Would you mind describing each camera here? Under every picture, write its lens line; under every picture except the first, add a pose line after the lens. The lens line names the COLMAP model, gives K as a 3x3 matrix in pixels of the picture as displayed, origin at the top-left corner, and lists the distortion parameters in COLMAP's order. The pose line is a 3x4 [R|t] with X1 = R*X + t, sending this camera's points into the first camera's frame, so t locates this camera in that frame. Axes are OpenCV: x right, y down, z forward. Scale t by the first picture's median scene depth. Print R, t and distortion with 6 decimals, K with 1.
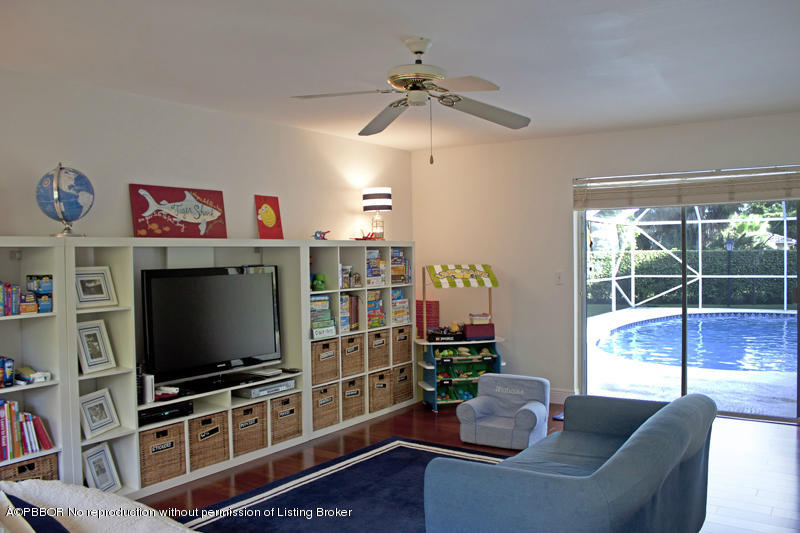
lens RADIAL K [[684.4, 0, 397.4], [0, 684.4, 263.1], [0, 0, 1]] dist [-0.175086, 0.161895]
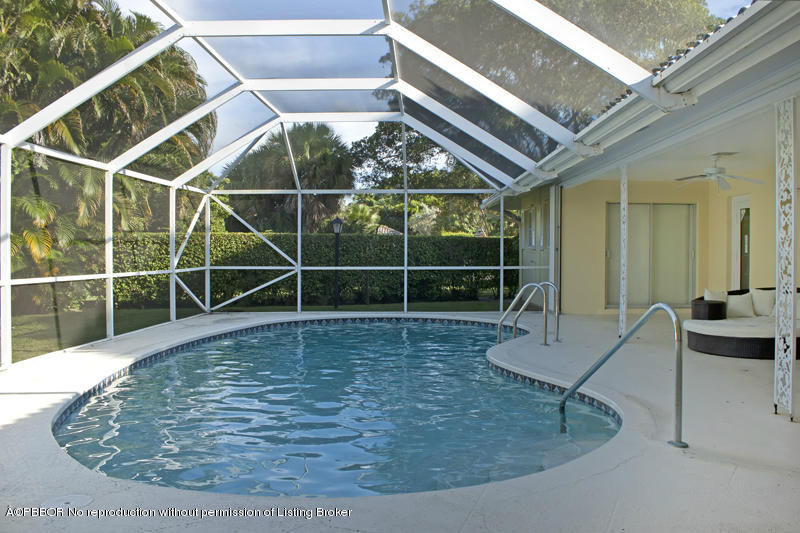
lens RADIAL K [[684.4, 0, 397.4], [0, 684.4, 263.1], [0, 0, 1]] dist [-0.175086, 0.161895]
pose [[0.853903, 0.000929, 0.520431, 0.020196], [-0.005239, 0.999963, 0.006810, 0.001141], [-0.520406, -0.008541, 0.853877, 0.038870]]
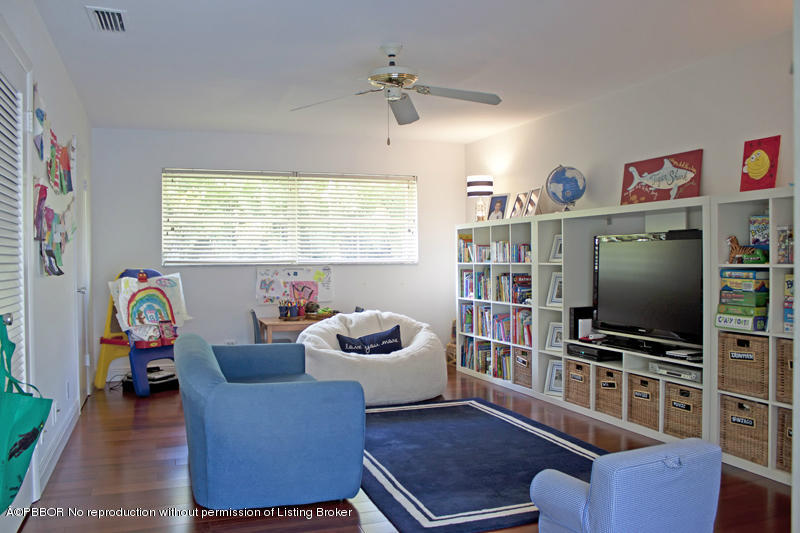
lens RADIAL K [[684.4, 0, 397.4], [0, 684.4, 263.1], [0, 0, 1]] dist [-0.175086, 0.161895]
pose [[-0.594431, 0.023735, -0.803796, 0.843875], [0.005950, 0.999667, 0.025118, 0.026509], [0.804125, 0.010148, -0.594374, 1.445788]]
